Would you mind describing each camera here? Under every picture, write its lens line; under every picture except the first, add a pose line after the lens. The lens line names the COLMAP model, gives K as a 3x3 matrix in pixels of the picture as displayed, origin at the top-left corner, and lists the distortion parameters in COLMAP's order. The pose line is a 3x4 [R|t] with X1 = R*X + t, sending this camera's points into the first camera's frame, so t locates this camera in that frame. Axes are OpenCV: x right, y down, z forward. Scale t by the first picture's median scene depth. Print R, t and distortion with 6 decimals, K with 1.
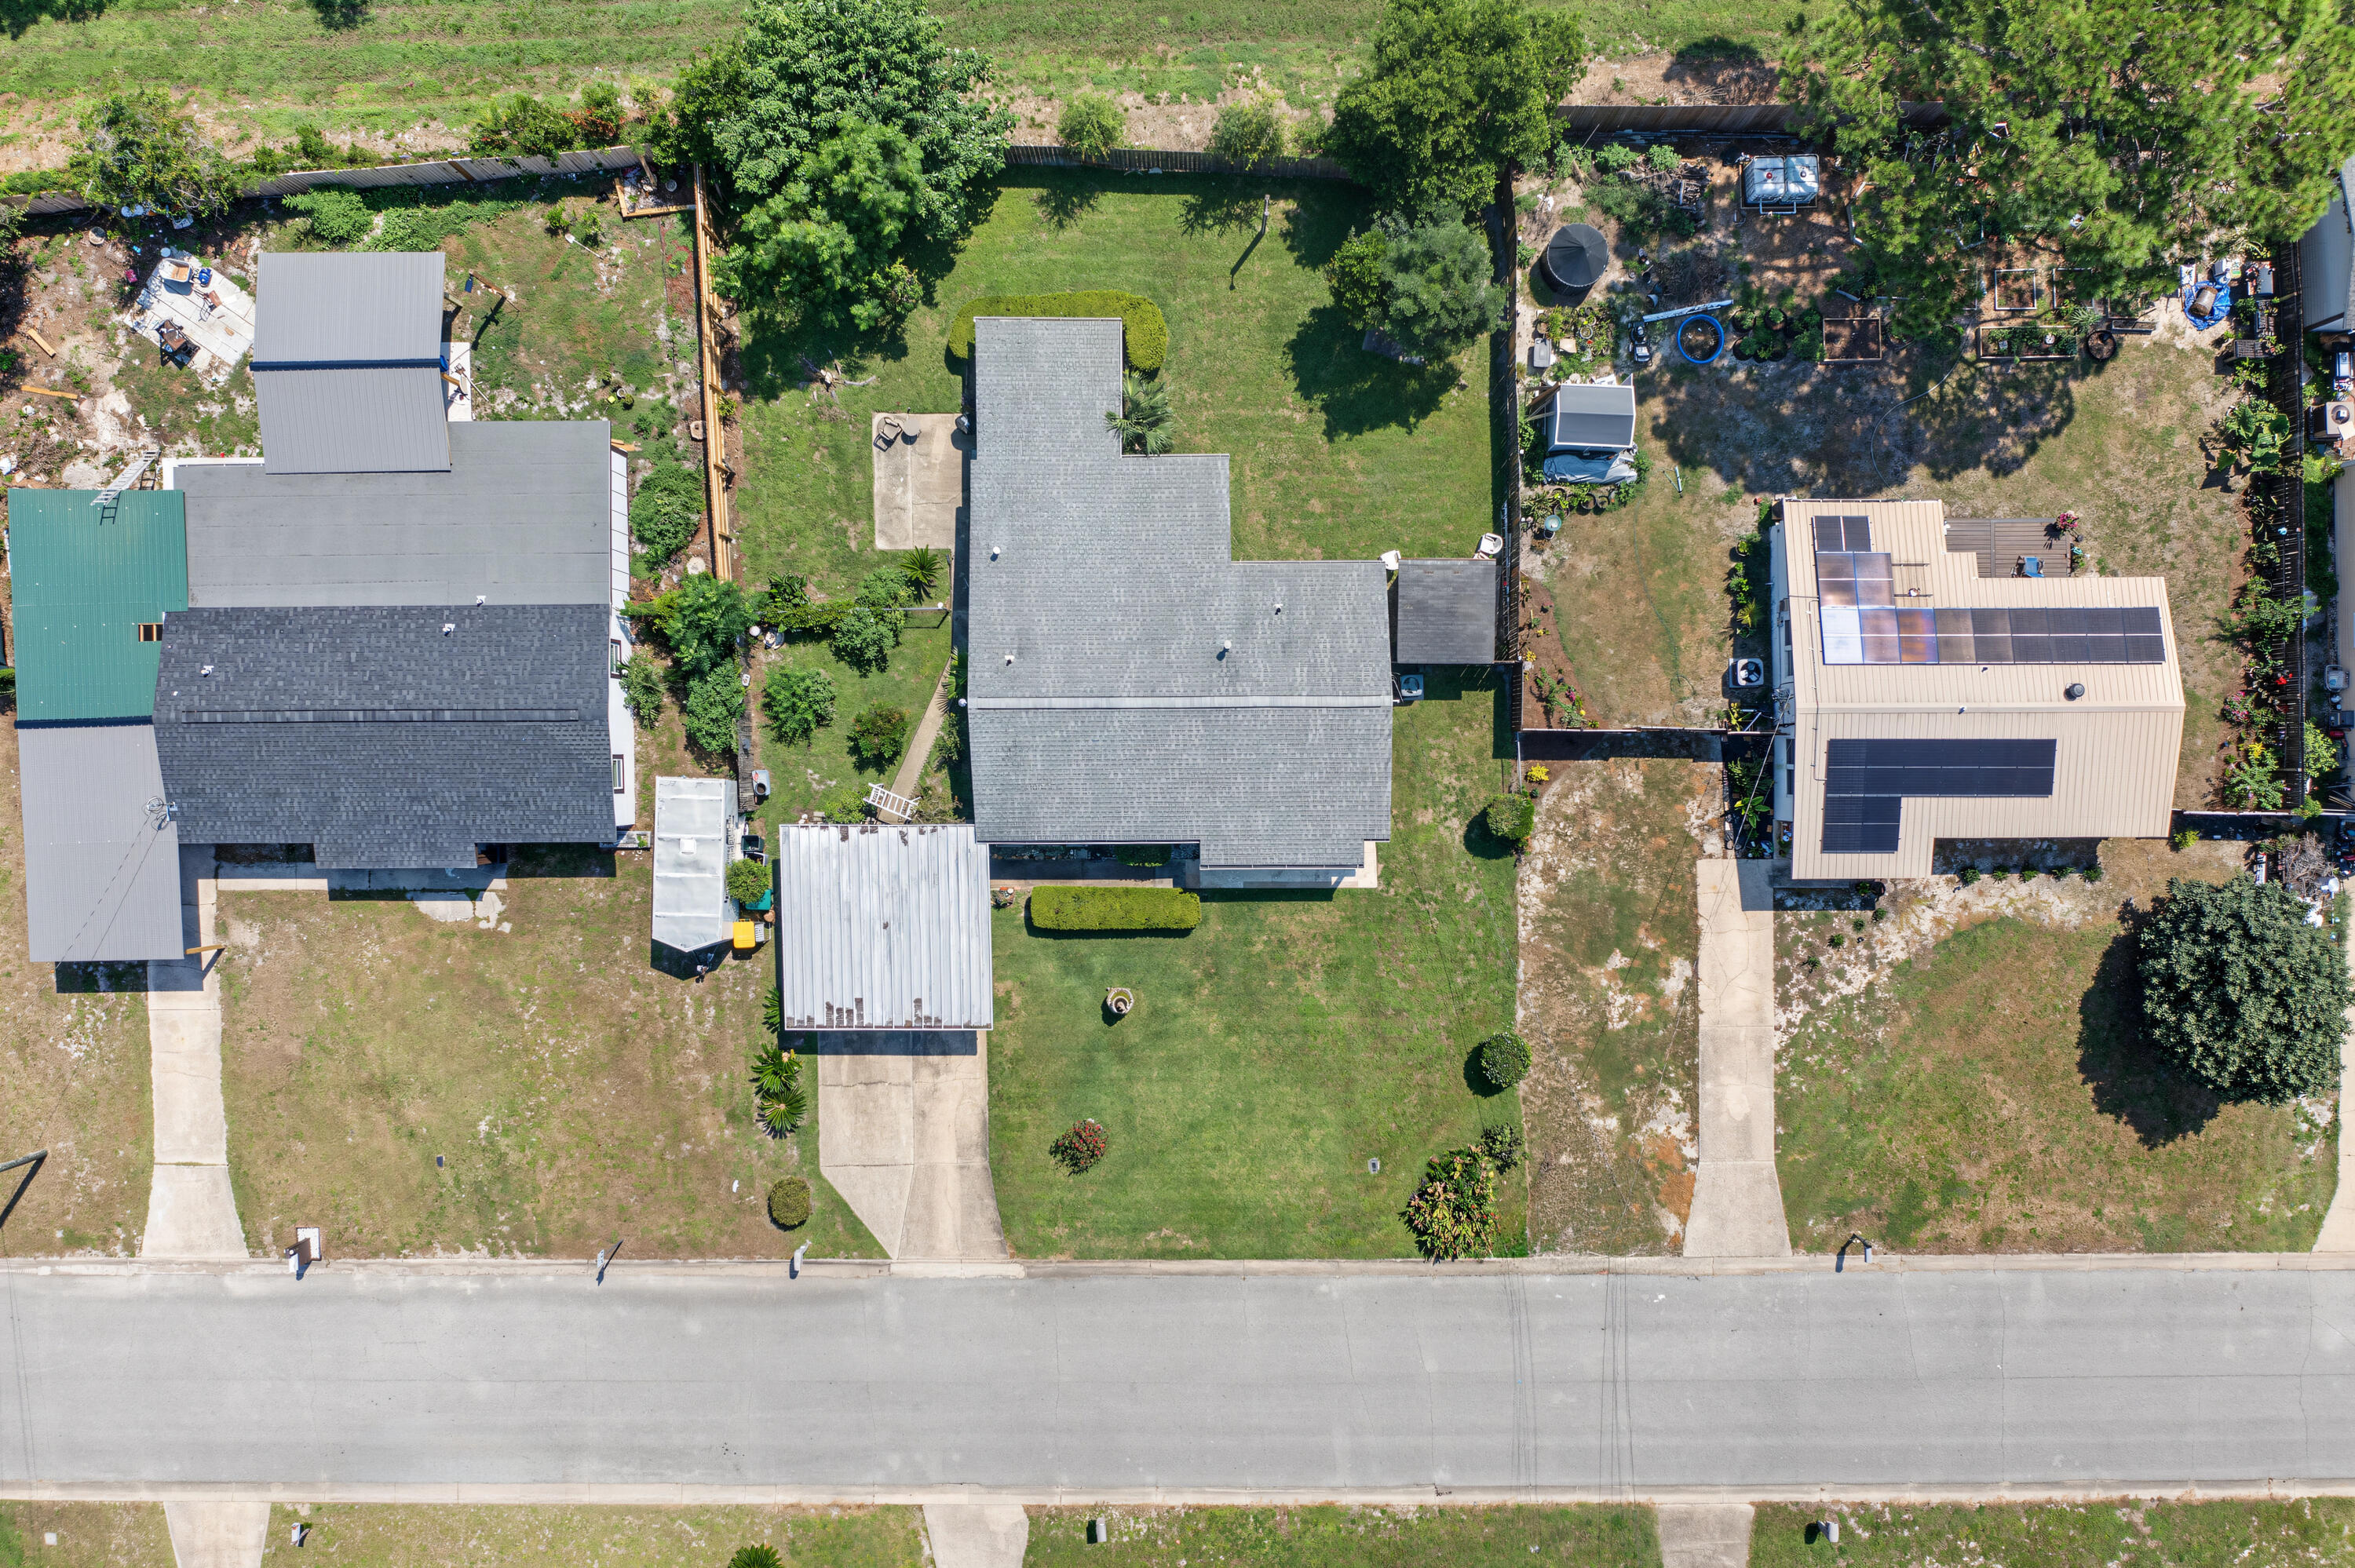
lens RADIAL K [[1888.7, 0, 1167.4], [0, 1888.7, 775.7], [0, 0, 1]] dist [-0.012361, -0.003255]
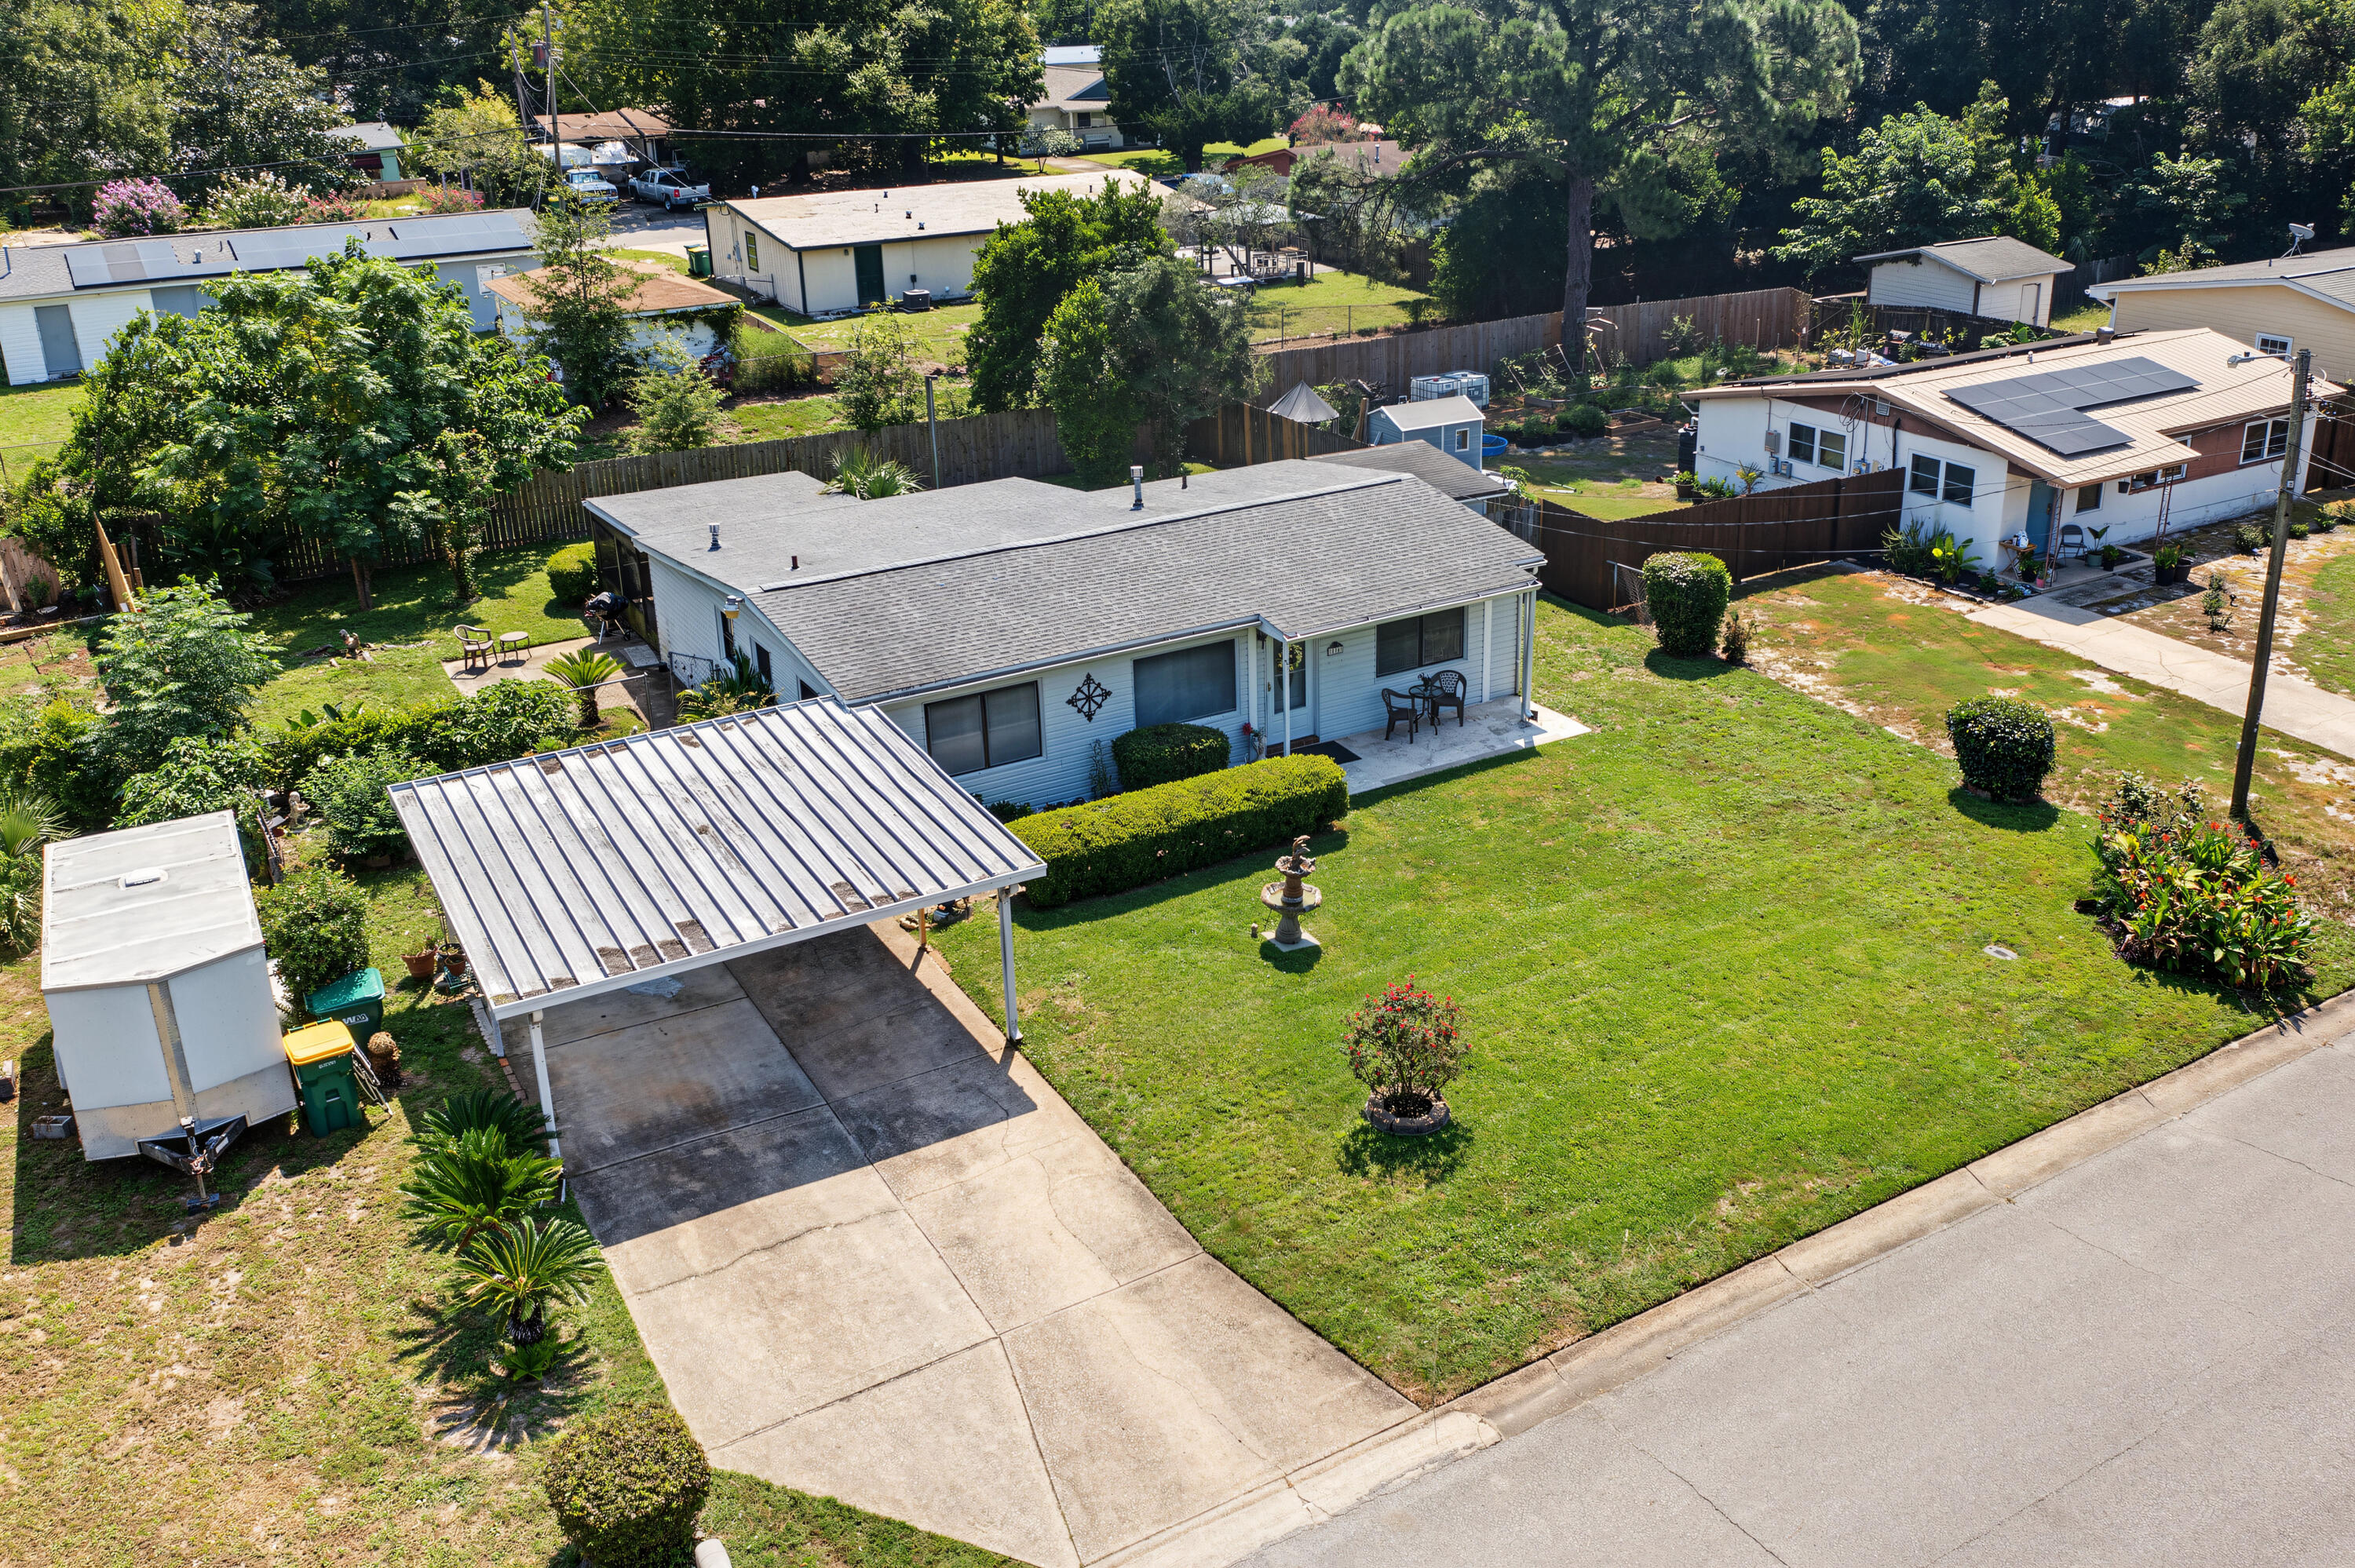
lens RADIAL K [[1952.3, 0, 1362.0], [0, 1952.3, 783.0], [0, 0, 1]] dist [-0.041028, -0.001879]
pose [[0.843224, -0.210599, 0.494593, -0.223597], [0.537562, 0.328393, -0.776650, 0.458543], [0.001141, 0.920764, 0.390118, 0.795265]]
